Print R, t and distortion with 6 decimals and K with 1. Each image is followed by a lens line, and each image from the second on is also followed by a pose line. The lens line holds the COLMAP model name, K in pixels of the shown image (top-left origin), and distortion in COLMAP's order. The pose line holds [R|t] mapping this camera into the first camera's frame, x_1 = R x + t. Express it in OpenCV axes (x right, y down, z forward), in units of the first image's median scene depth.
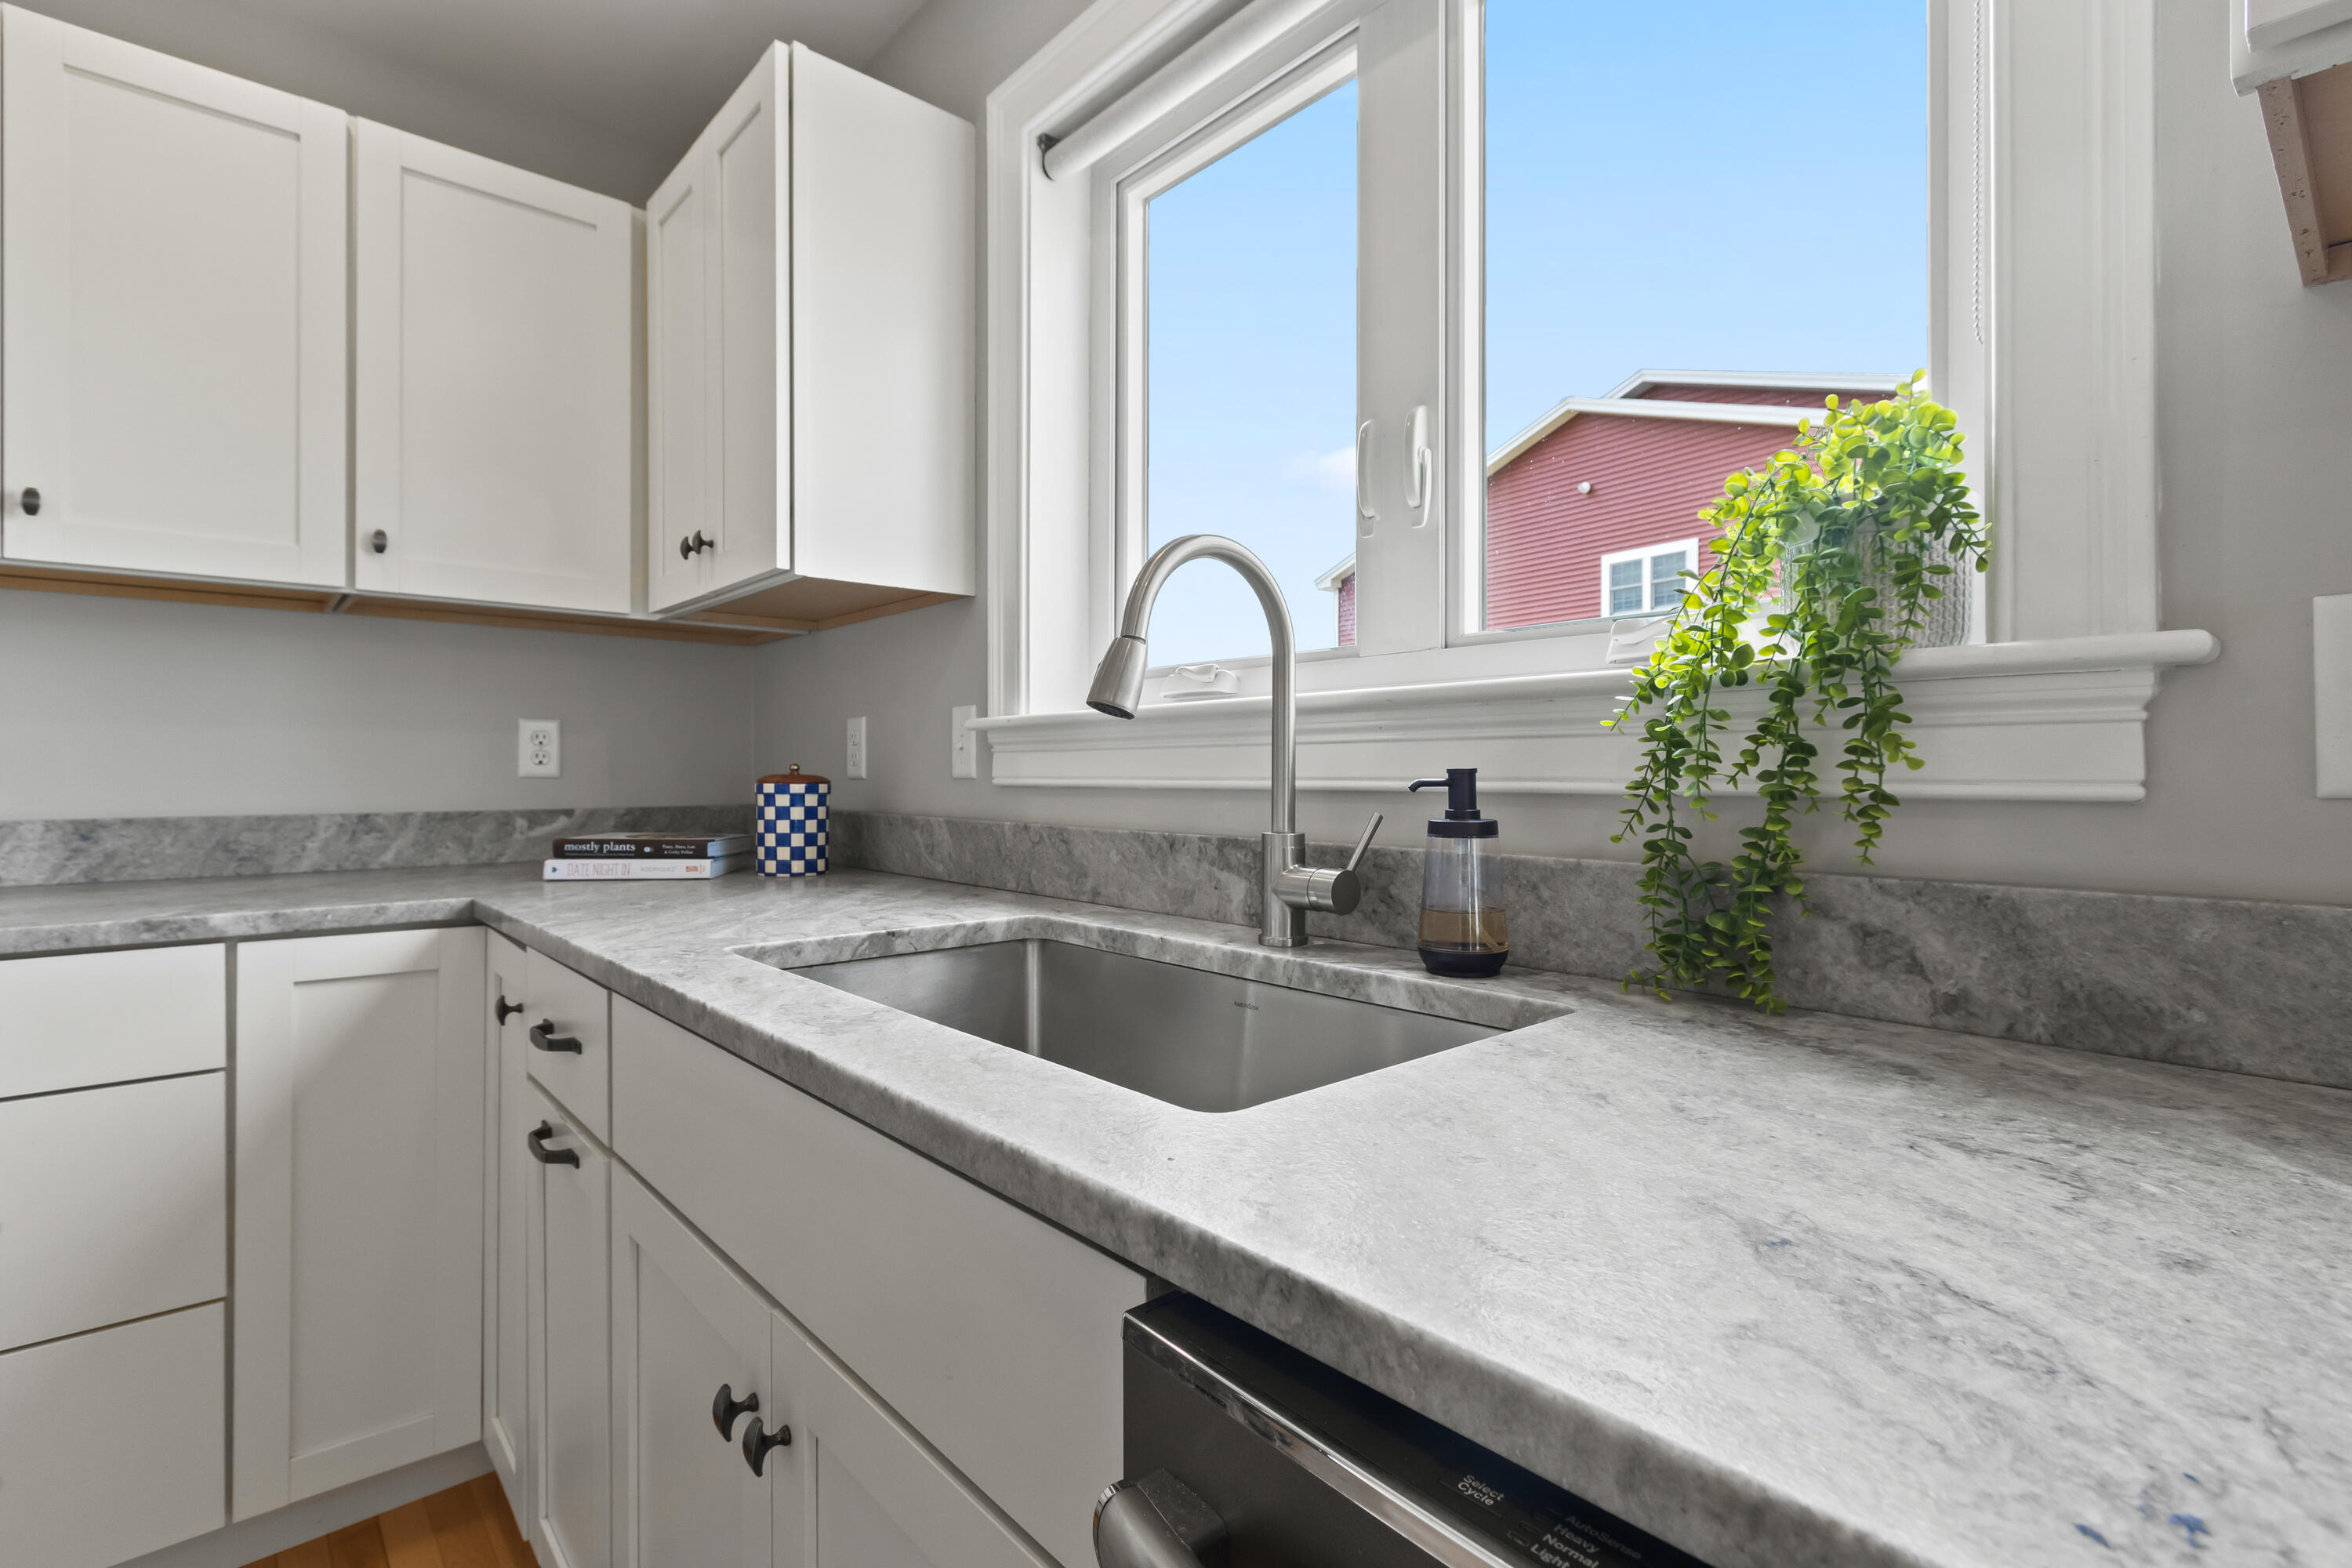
lens RADIAL K [[1116.9, 0, 1169.5], [0, 1116.9, 778.0], [0, 0, 1]] dist [-0.001145, 0.000521]
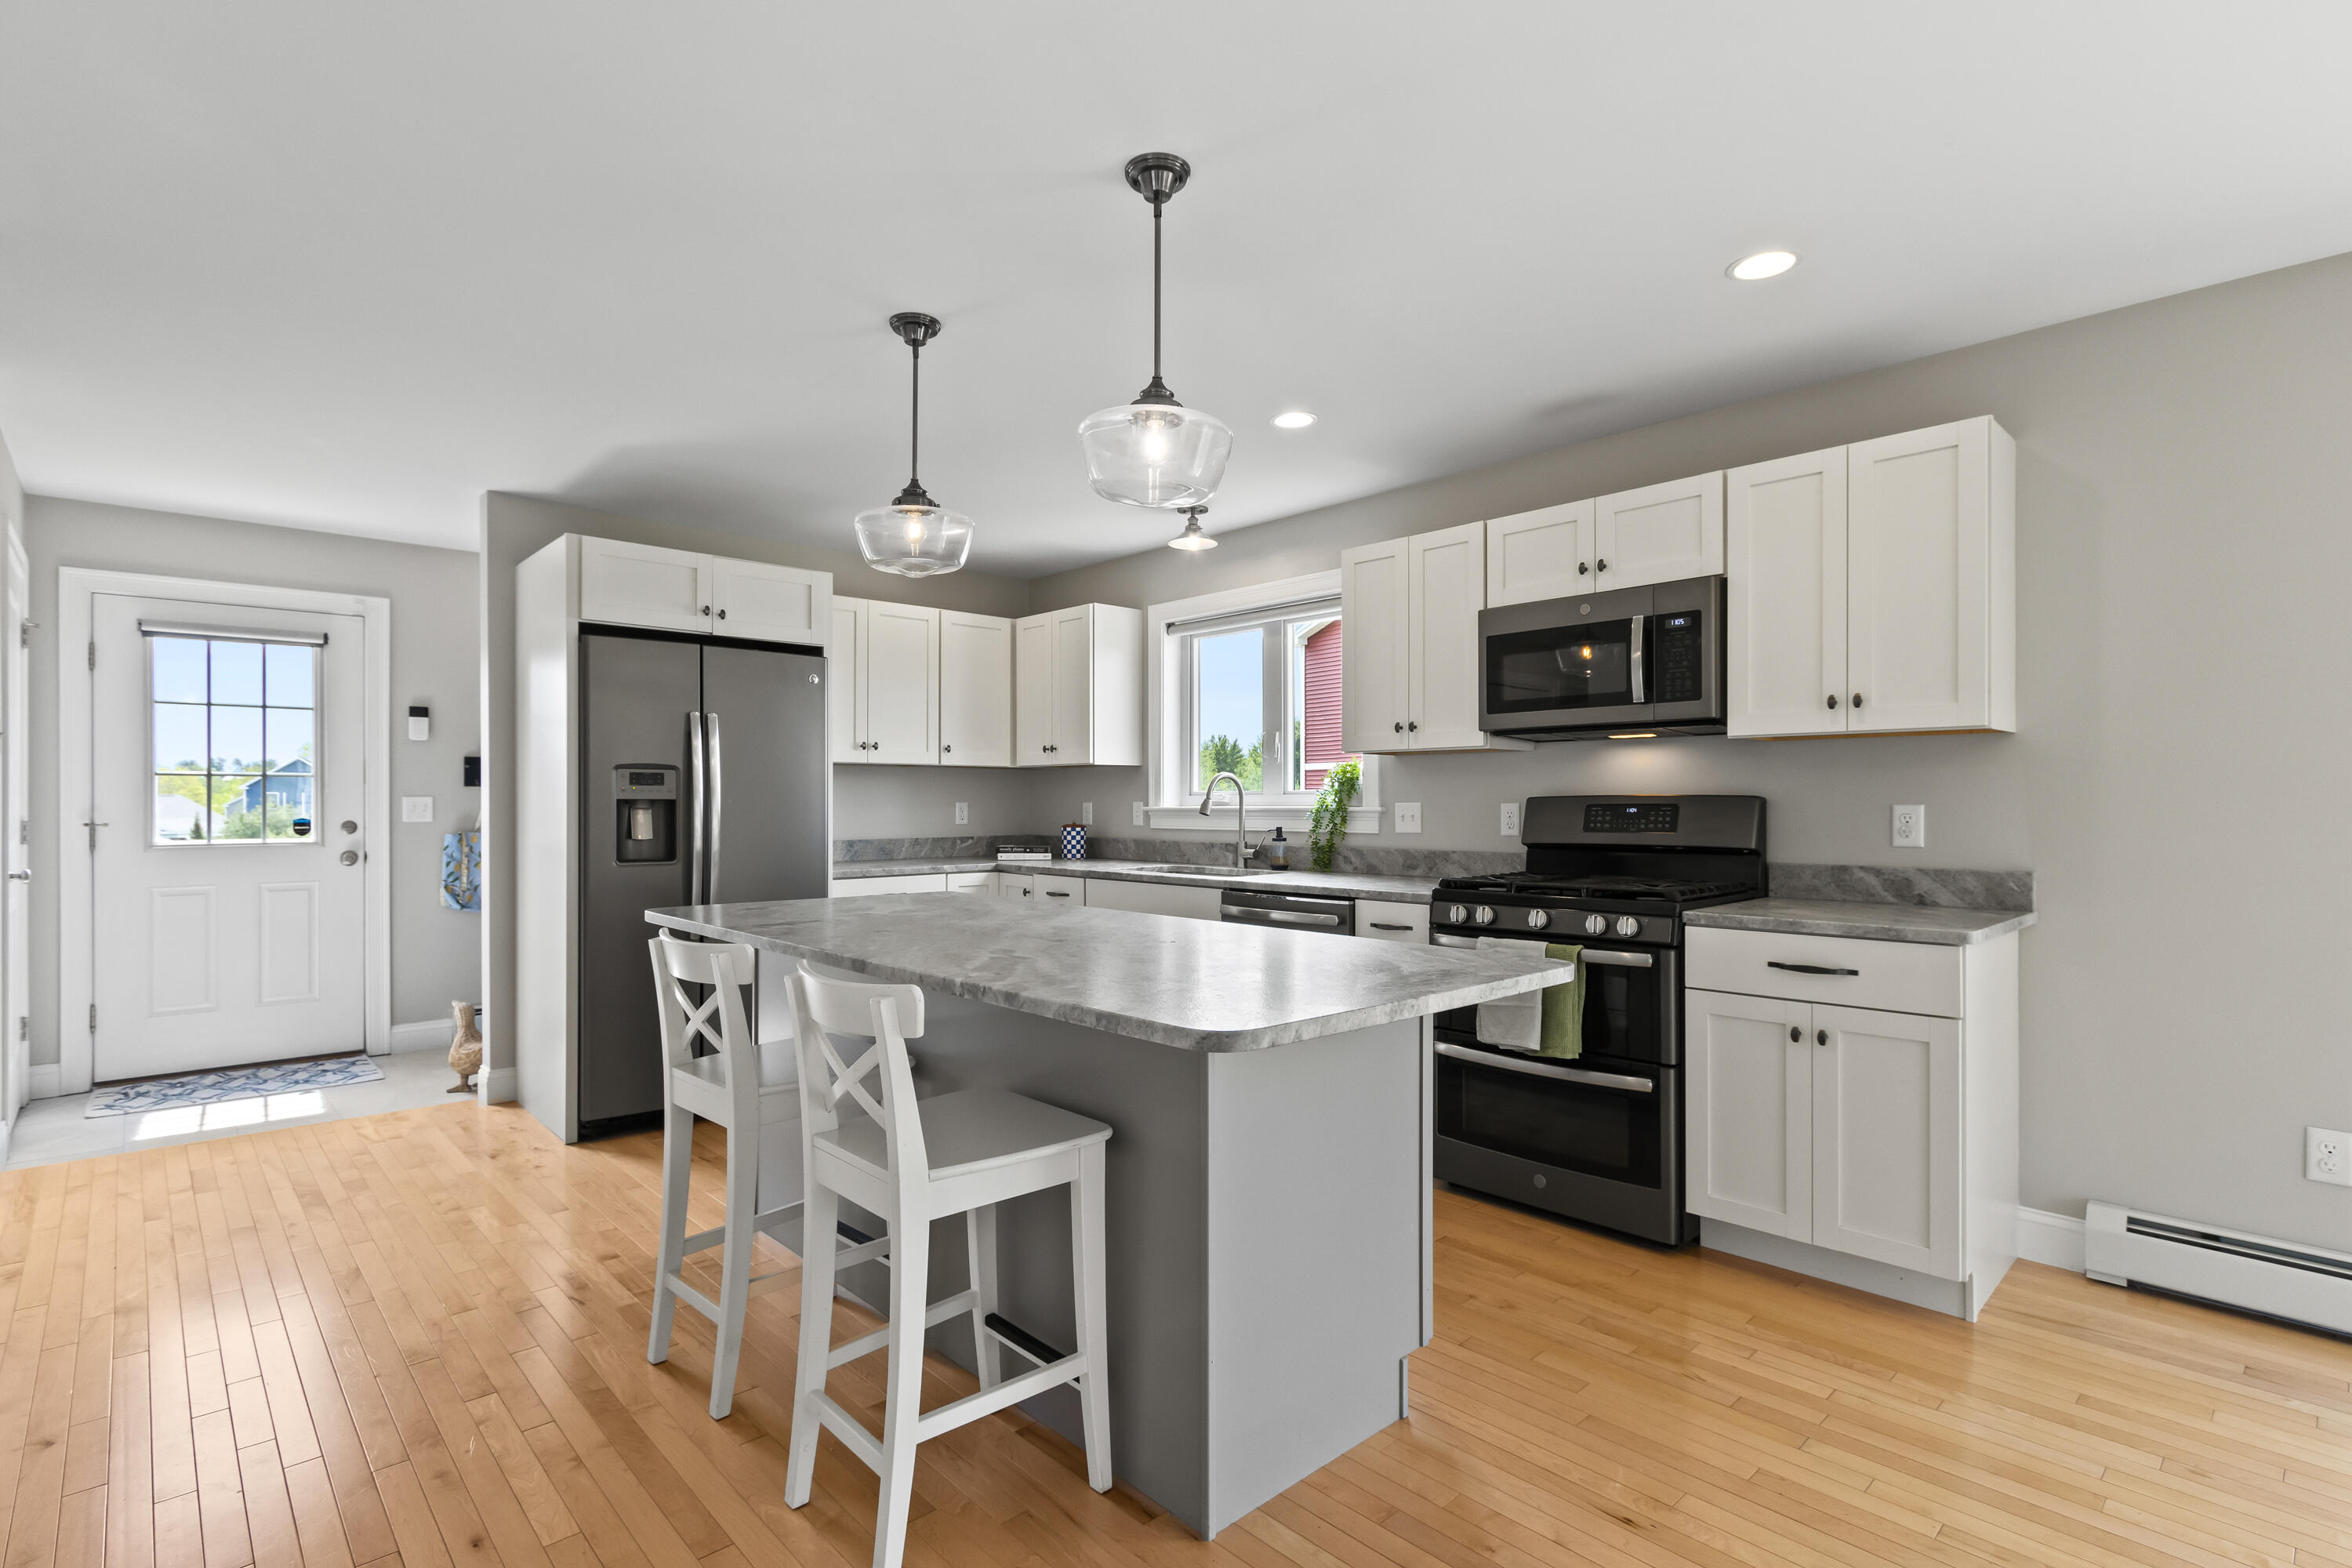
lens RADIAL K [[1116.9, 0, 1180.1], [0, 1116.9, 796.7], [0, 0, 1]] dist [-0.001145, 0.000521]
pose [[0.999507, -0.000241, 0.031382, -0.211954], [0.000596, 0.999936, -0.011305, -0.057425], [-0.031377, 0.011318, 0.999444, -2.588170]]
